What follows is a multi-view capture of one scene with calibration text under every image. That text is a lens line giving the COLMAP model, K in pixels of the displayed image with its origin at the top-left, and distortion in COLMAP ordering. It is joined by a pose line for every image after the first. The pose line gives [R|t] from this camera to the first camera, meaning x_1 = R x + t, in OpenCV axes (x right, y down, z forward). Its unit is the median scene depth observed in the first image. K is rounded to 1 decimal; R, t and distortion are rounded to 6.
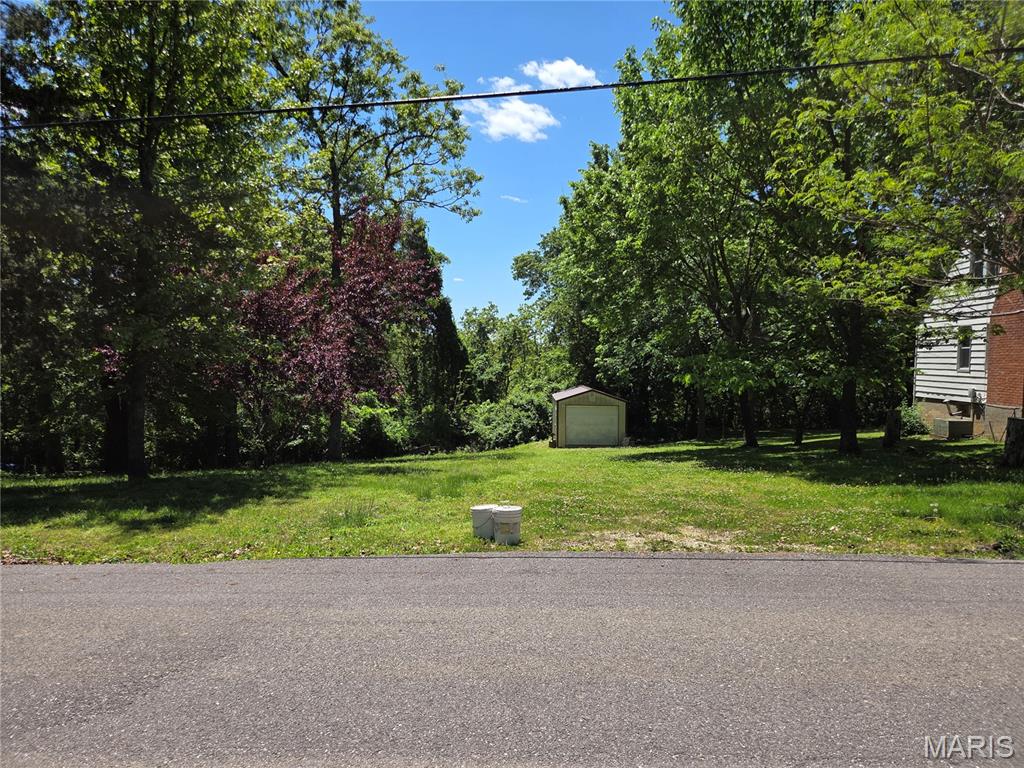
lens RADIAL K [[676.2, 0, 514.9], [0, 676.2, 391.4], [0, 0, 1]] dist [0.071110, -0.001235]
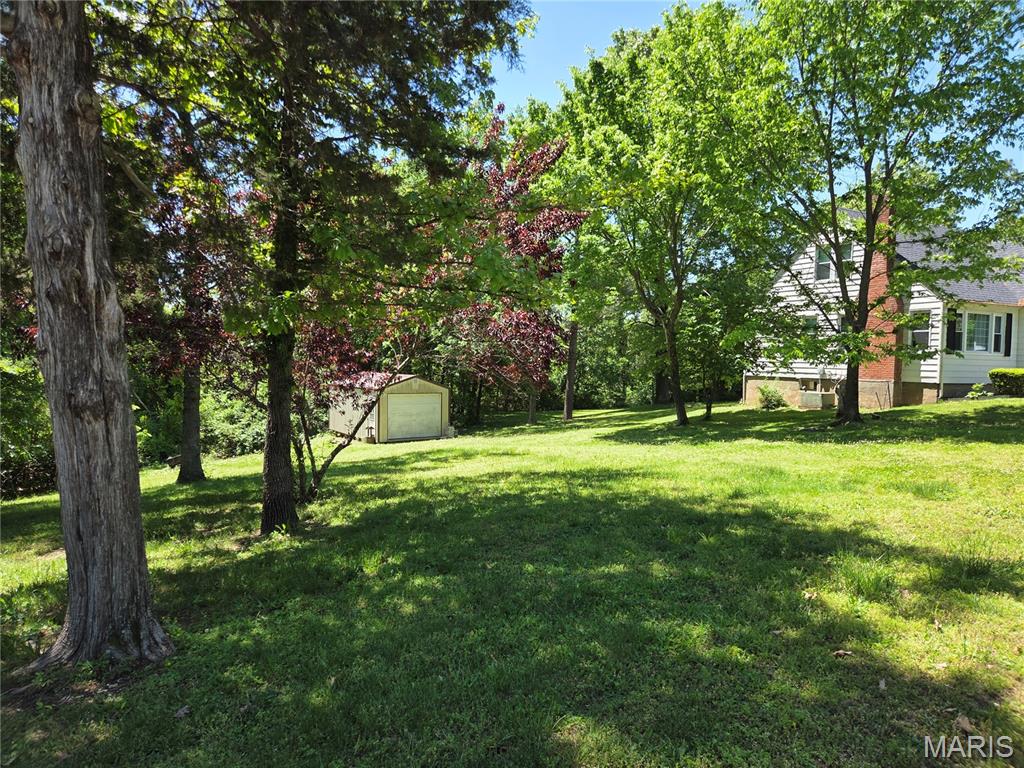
lens RADIAL K [[676.2, 0, 514.9], [0, 676.2, 391.4], [0, 0, 1]] dist [0.071110, -0.001235]
pose [[0.819728, -0.016271, 0.572522, -0.474408], [0.013823, 0.999867, 0.008624, 0.019521], [-0.572586, 0.000844, 0.819844, 0.298121]]
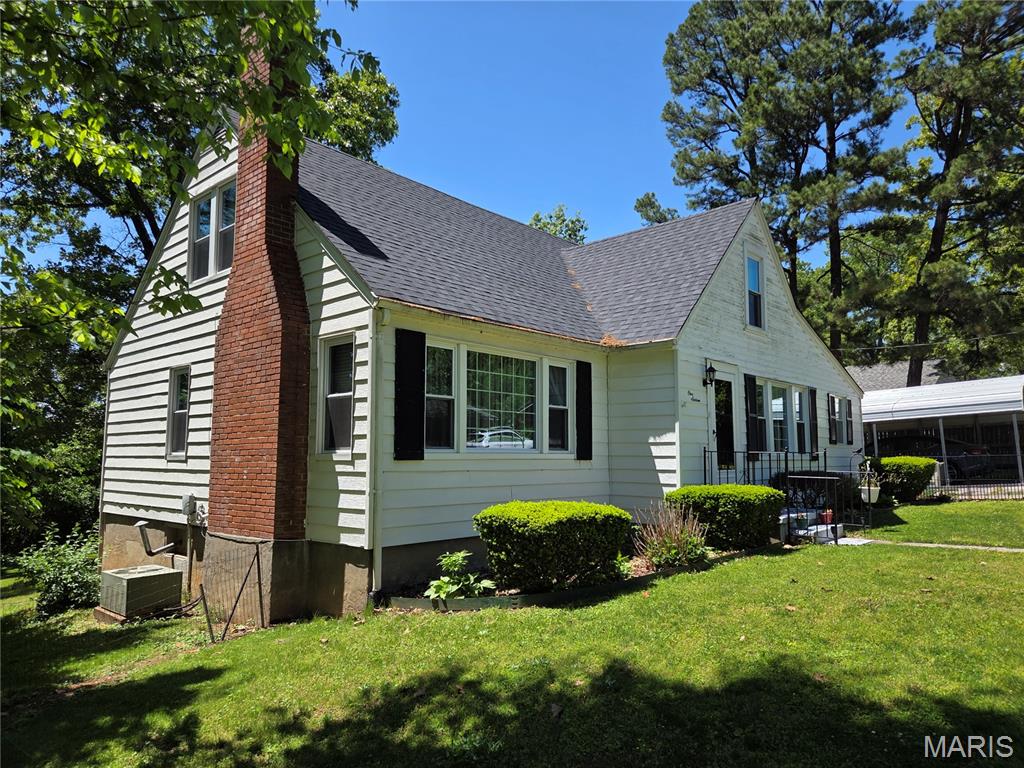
lens RADIAL K [[676.2, 0, 514.9], [0, 676.2, 391.4], [0, 0, 1]] dist [0.071110, -0.001235]
pose [[0.583001, 0.070279, 0.809426, 0.386144], [0.043335, 0.992144, -0.117356, -0.009158], [-0.811315, 0.103496, 0.575376, 0.522185]]
